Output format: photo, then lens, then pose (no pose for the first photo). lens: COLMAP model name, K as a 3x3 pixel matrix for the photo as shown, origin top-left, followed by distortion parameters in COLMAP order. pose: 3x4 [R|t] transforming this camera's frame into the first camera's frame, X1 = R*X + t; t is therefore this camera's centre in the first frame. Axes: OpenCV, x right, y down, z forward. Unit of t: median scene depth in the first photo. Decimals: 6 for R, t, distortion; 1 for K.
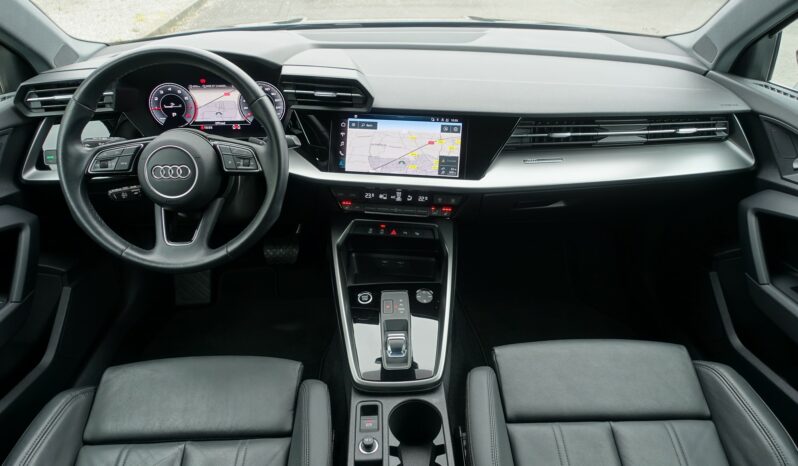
lens RADIAL K [[548.4, 0, 399.0], [0, 548.4, 233.0], [0, 0, 1]] dist [-0.002545, 0.002601]
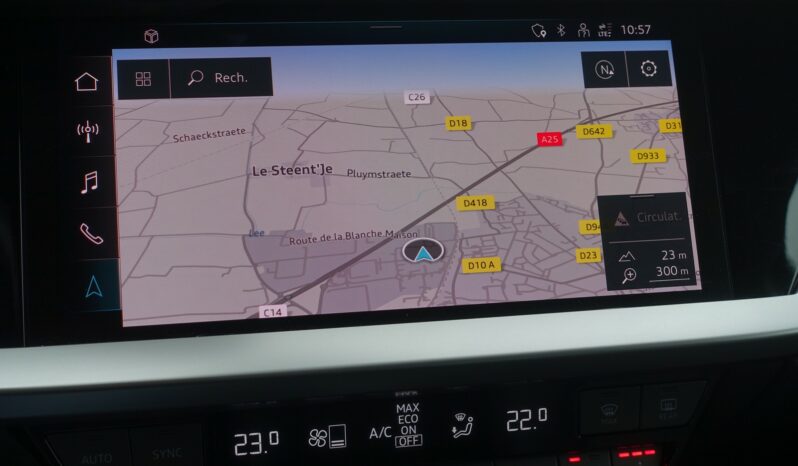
lens RADIAL K [[1092.0, 0, 399.0], [0, 1092.0, 233.0], [0, 0, 1]] dist [-0.050636, -0.031544]
pose [[0.939455, -0.090791, 0.330425, -0.128357], [0.151856, 0.974714, -0.163928, -0.071324], [-0.307186, 0.204180, 0.929487, 0.635120]]
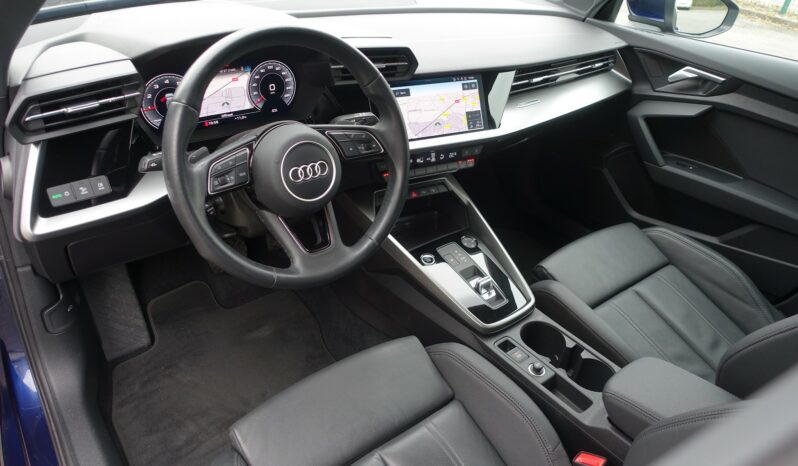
lens RADIAL K [[548.4, 0, 399.0], [0, 548.4, 233.0], [0, 0, 1]] dist [-0.002545, 0.002601]
pose [[0.806322, -0.265858, 0.528361, -0.657881], [0.228880, 0.963944, 0.135743, -0.085669], [-0.545398, 0.011479, 0.838098, 0.159616]]
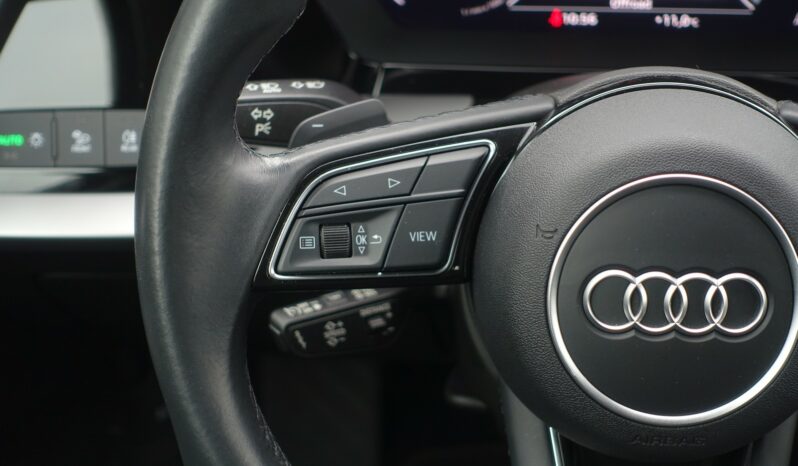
lens RADIAL K [[1372.6, 0, 399.0], [0, 1372.6, 233.0], [0, 0, 1]] dist [-0.112636, -0.073407]
pose [[0.992951, 0.047329, -0.108669, -0.387608], [-0.042604, 0.998060, 0.045402, -0.130072], [0.110607, -0.040453, 0.993041, 0.401944]]
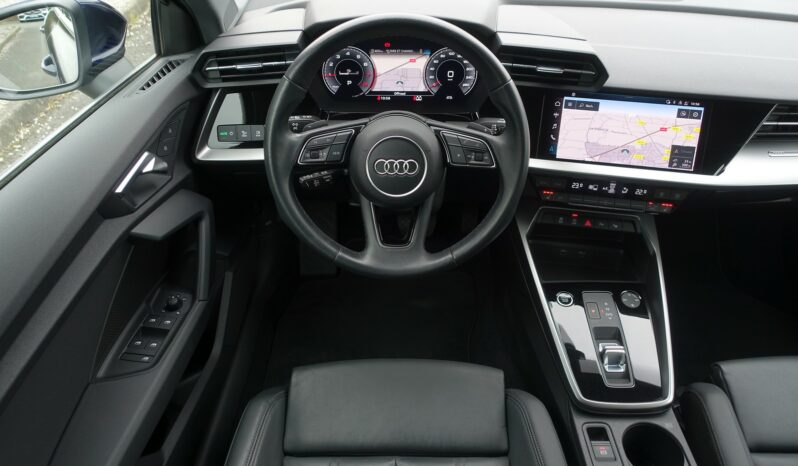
lens RADIAL K [[548.4, 0, 399.0], [0, 548.4, 233.0], [0, 0, 1]] dist [-0.002545, 0.002601]
pose [[0.999166, 0.032636, -0.024541, -0.323184], [-0.029255, 0.991425, 0.127357, -0.098759], [0.028486, -0.126533, 0.991553, 0.112439]]
